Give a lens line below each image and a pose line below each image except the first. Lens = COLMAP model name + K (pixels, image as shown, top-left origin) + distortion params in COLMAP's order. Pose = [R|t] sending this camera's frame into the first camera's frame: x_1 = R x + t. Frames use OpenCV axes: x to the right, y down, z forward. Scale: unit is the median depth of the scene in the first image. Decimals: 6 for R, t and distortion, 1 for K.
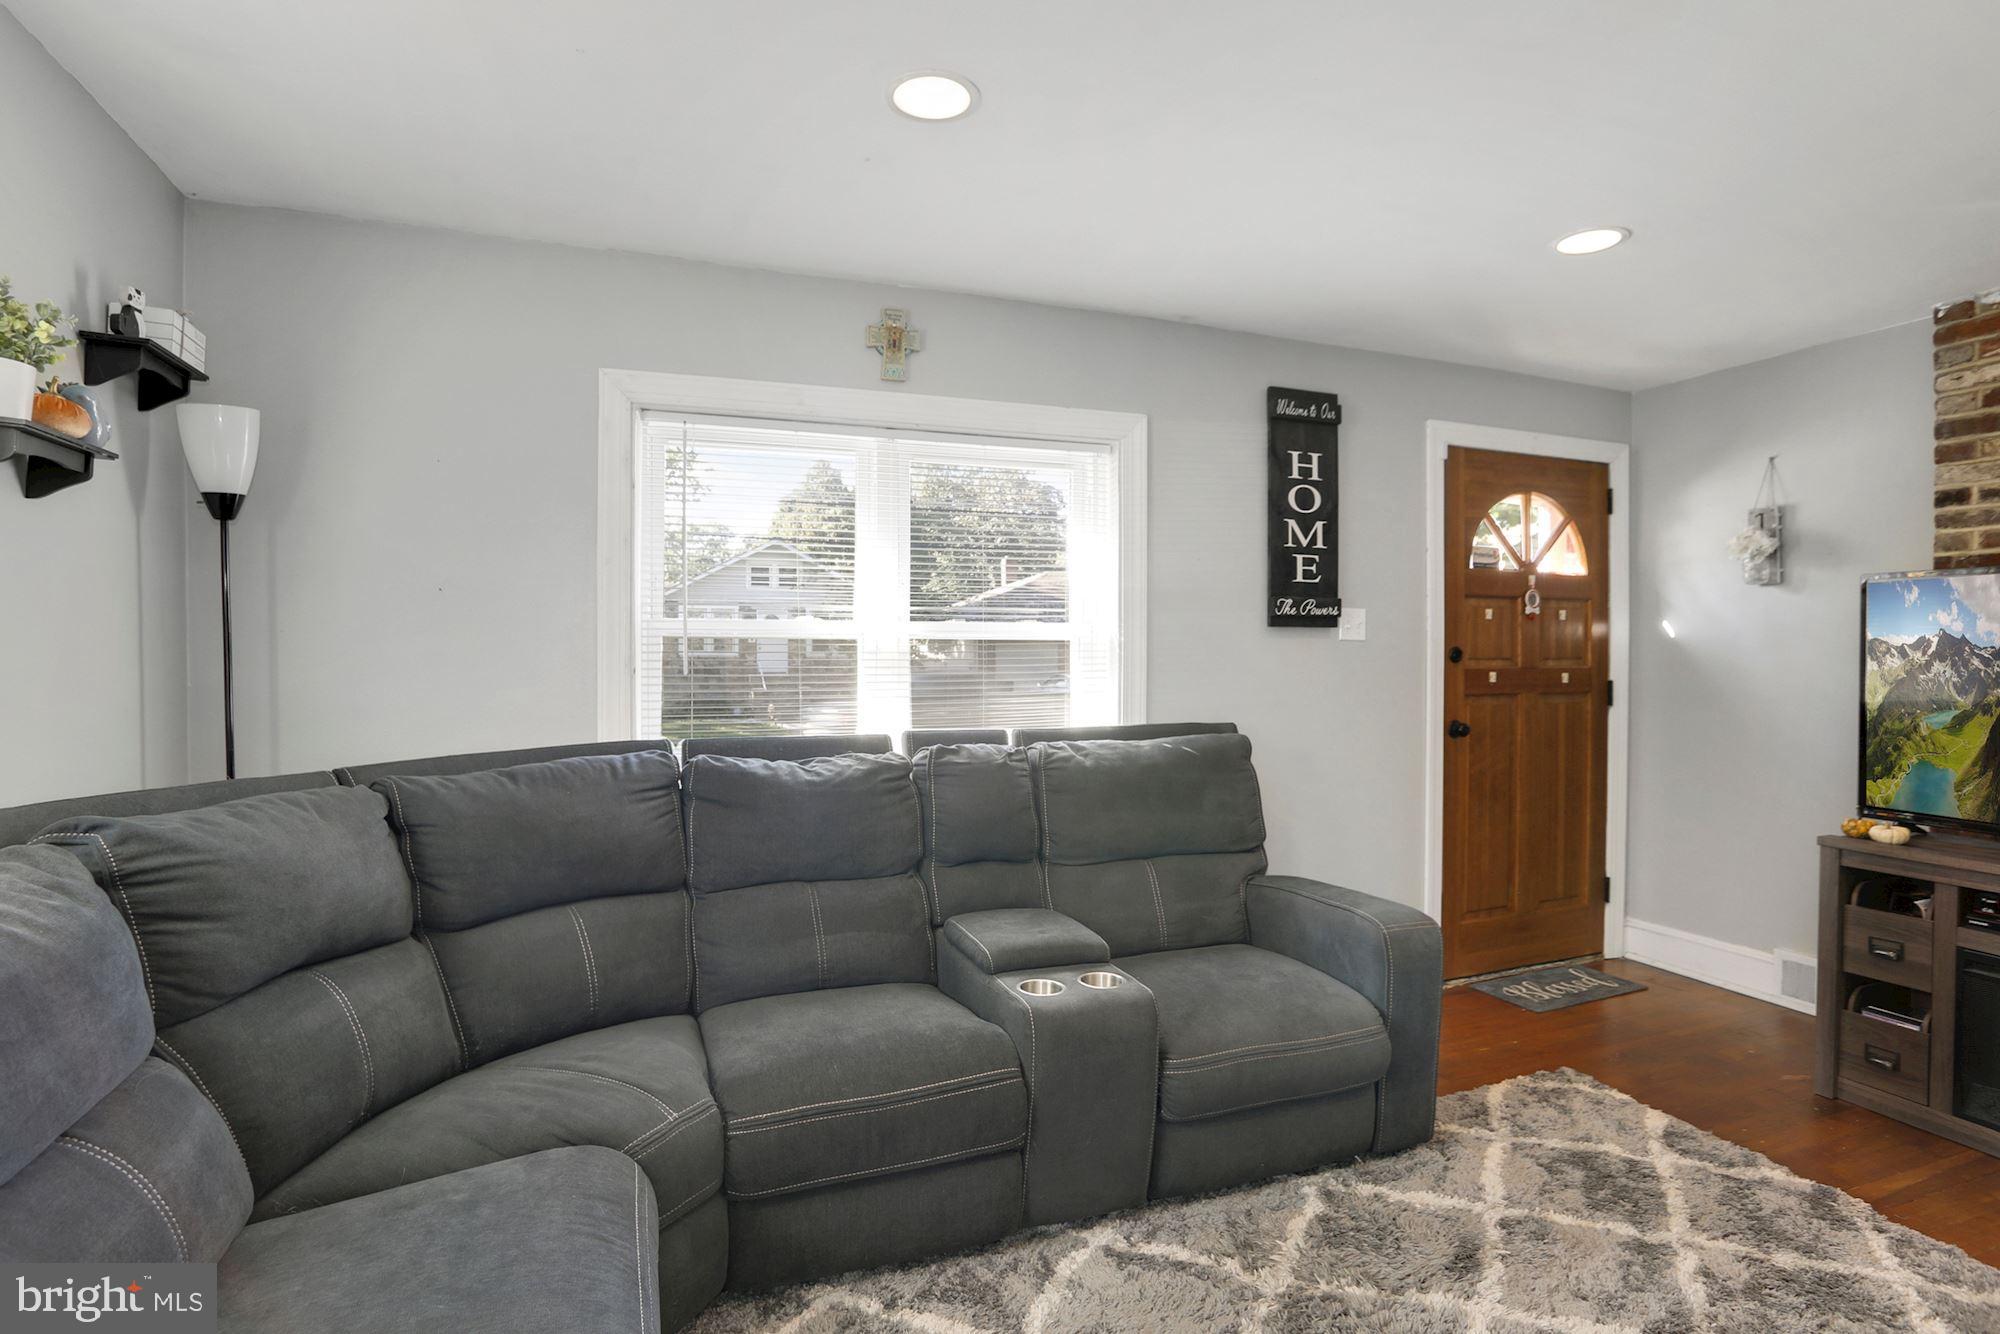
lens RADIAL K [[1027.4, 0, 997.3], [0, 1027.4, 655.1], [0, 0, 1]] dist [-0.086221, 0.042080]
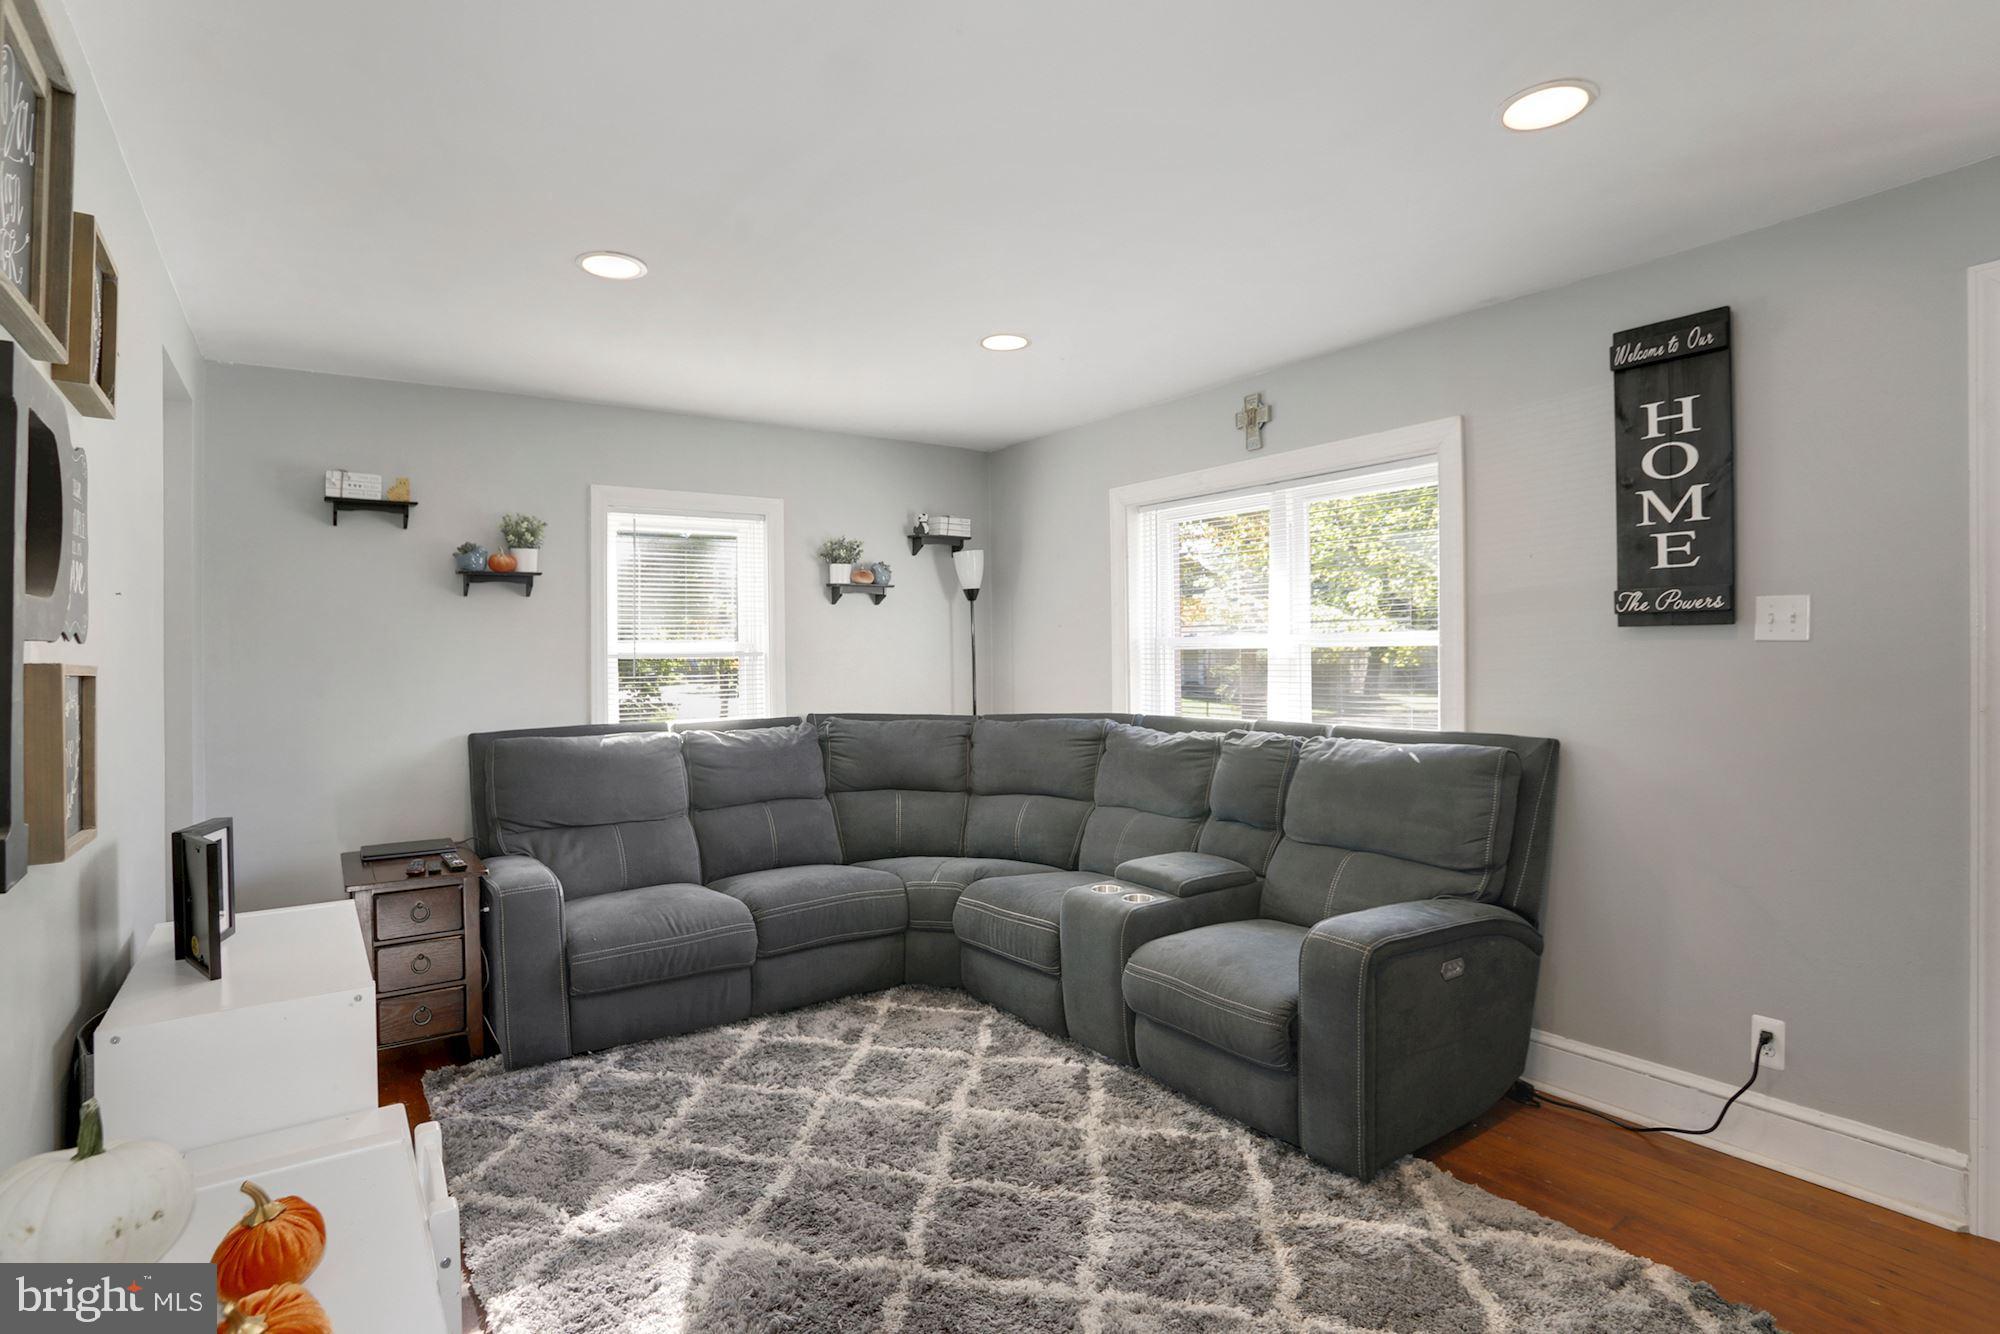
lens RADIAL K [[1002.9, 0, 1003.4], [0, 1002.9, 648.9], [0, 0, 1]] dist [-0.036390, -0.000128]
pose [[0.245774, -0.005925, -0.969309, 0.911281], [0.008105, 0.999959, -0.004058, -0.010729], [0.969293, -0.006859, 0.245812, 0.323336]]
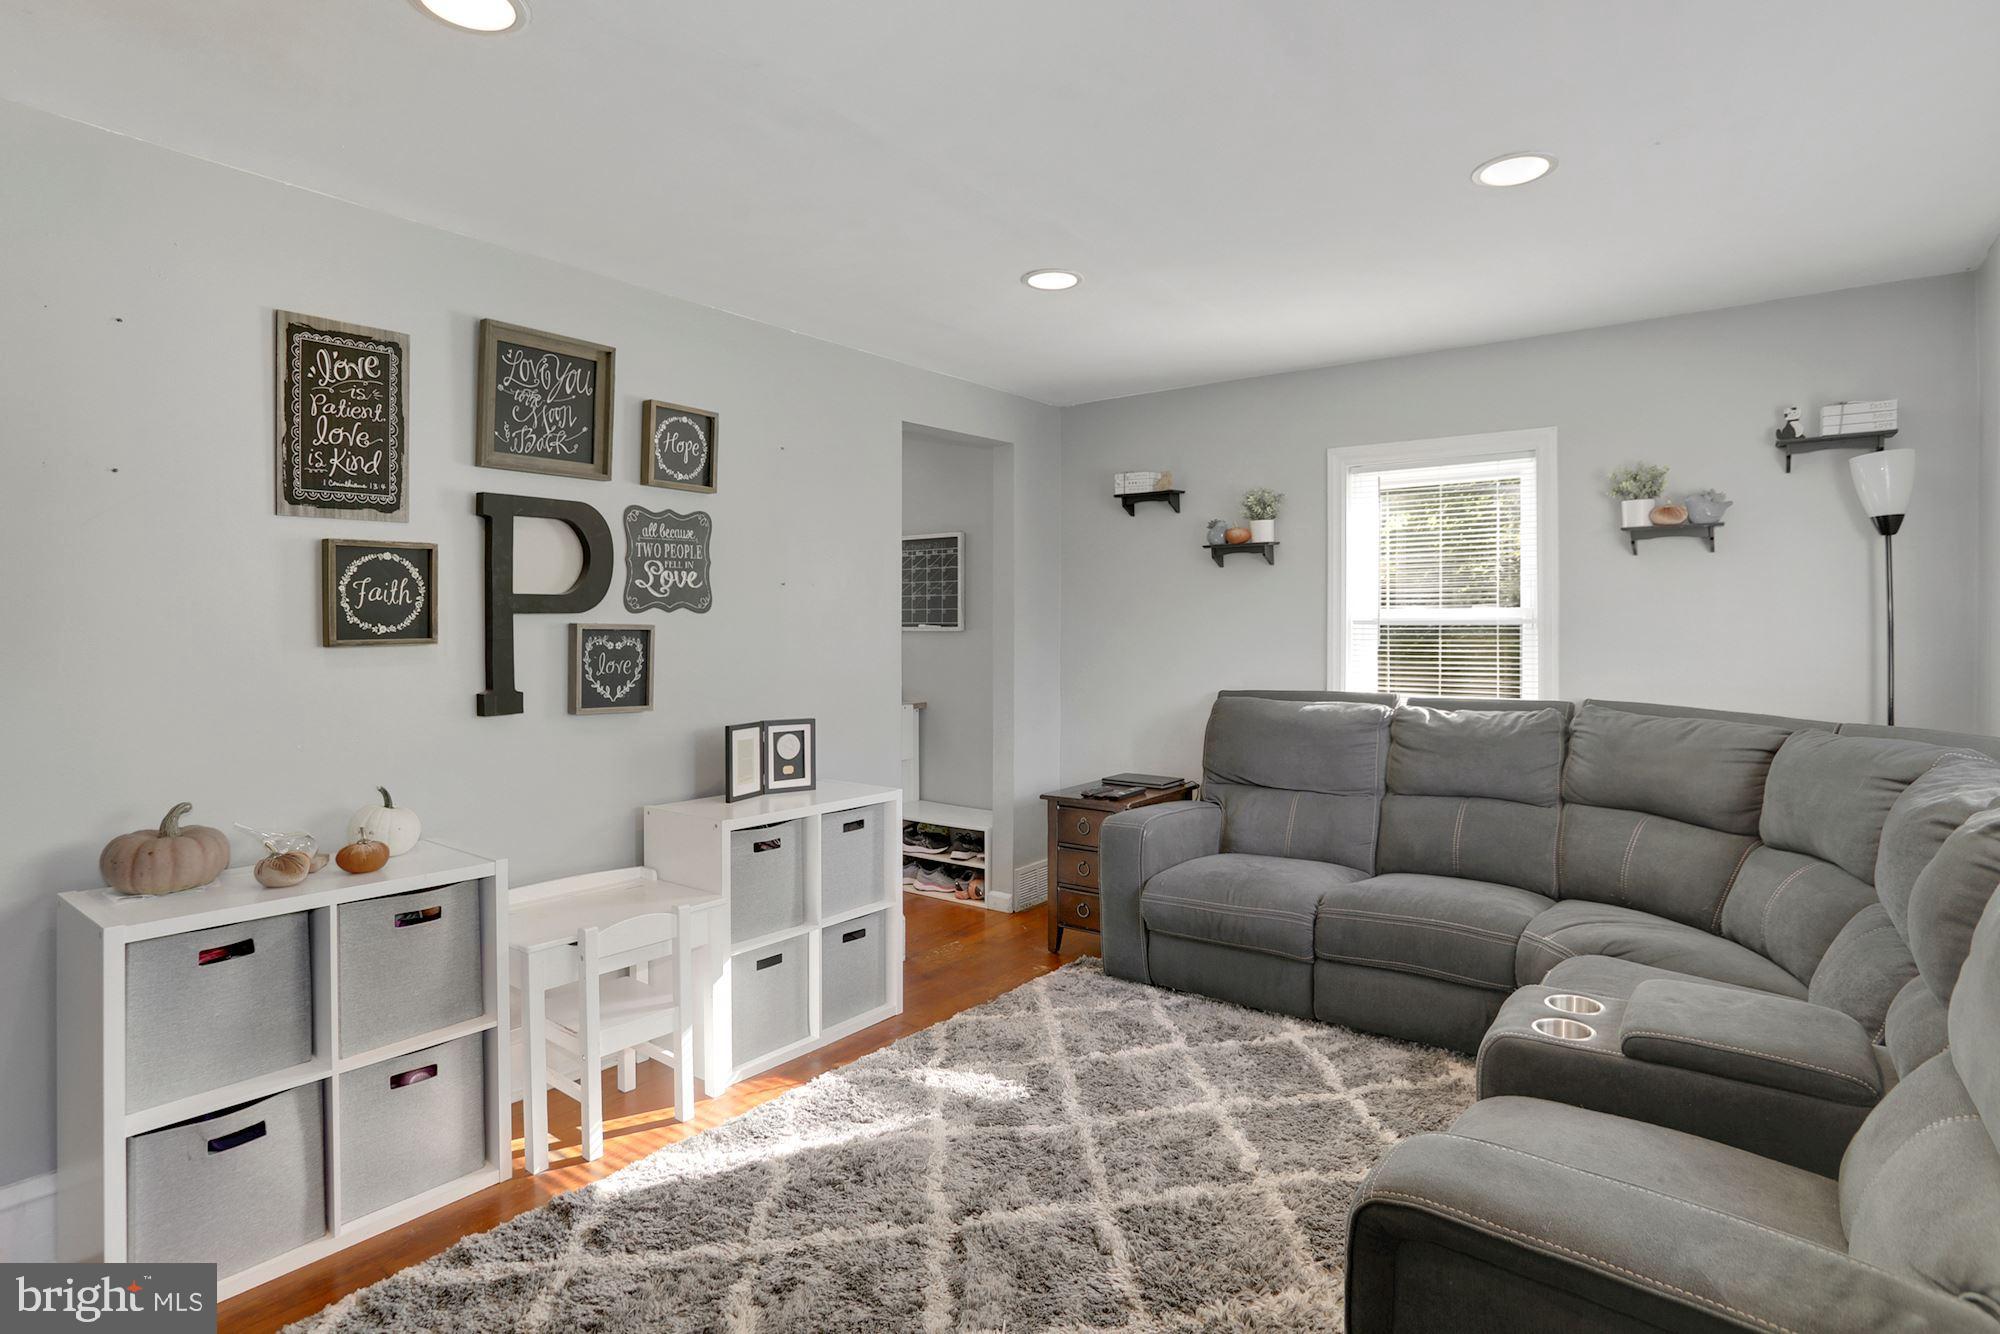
lens RADIAL K [[1049.8, 0, 1007.5], [0, 1049.8, 606.2], [0, 0, 1]] dist [-0.060630, 0.030891]
pose [[-0.842158, -0.010750, -0.539124, 0.627793], [-0.001595, 0.999847, -0.017445, -0.007403], [0.539229, -0.013831, -0.842046, 0.967164]]
